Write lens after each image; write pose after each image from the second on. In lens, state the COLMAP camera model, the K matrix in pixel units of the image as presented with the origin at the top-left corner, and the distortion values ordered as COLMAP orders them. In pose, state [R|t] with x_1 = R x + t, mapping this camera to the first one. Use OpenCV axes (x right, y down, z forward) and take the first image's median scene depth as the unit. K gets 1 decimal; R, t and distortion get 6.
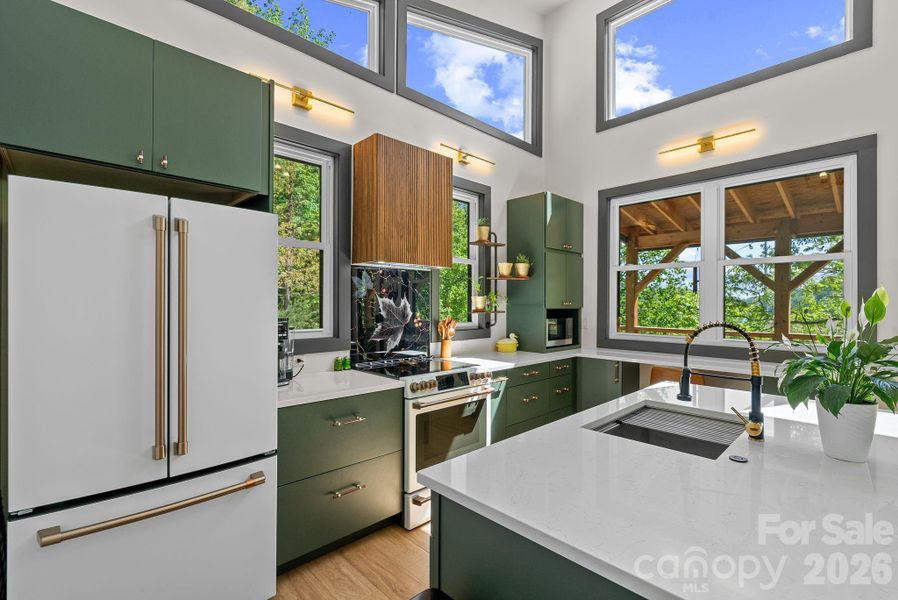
lens RADIAL K [[411.1, 0, 454.3], [0, 411.1, 301.5], [0, 0, 1]] dist [-0.000749, 0.001190]
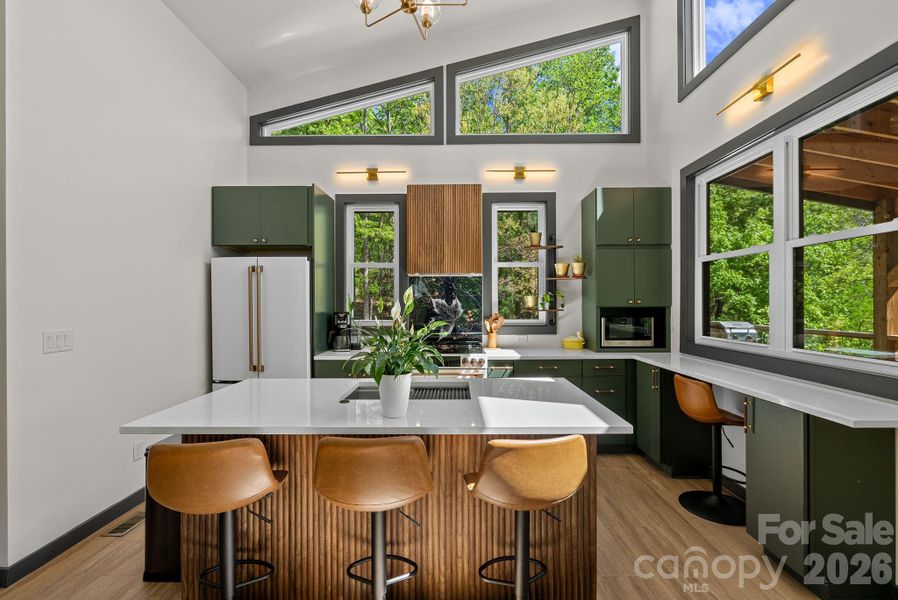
lens RADIAL K [[411.1, 0, 452.1], [0, 411.1, 304.2], [0, 0, 1]] dist [-0.000749, 0.001190]
pose [[0.706739, -0.003807, -0.707464, 0.819753], [0.008421, 0.999960, 0.003031, 0.005282], [0.707424, -0.008100, 0.706743, 0.073909]]
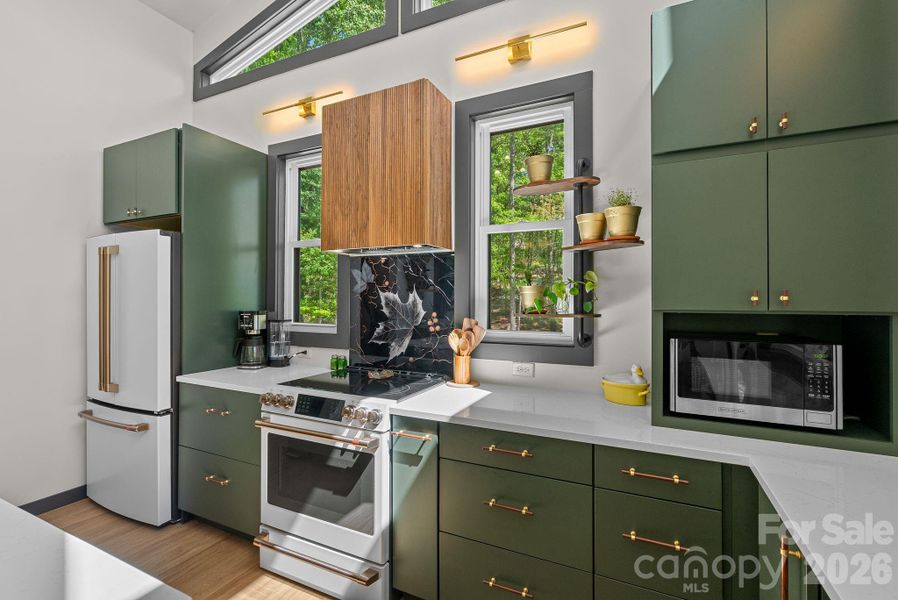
lens RADIAL K [[411.1, 0, 453.8], [0, 411.1, 295.0], [0, 0, 1]] dist [-0.000749, 0.001190]
pose [[0.336188, -0.016111, -0.941657, 0.639454], [0.000289, 0.999855, -0.017004, 0.010742], [0.941795, 0.005444, 0.336144, 0.843708]]
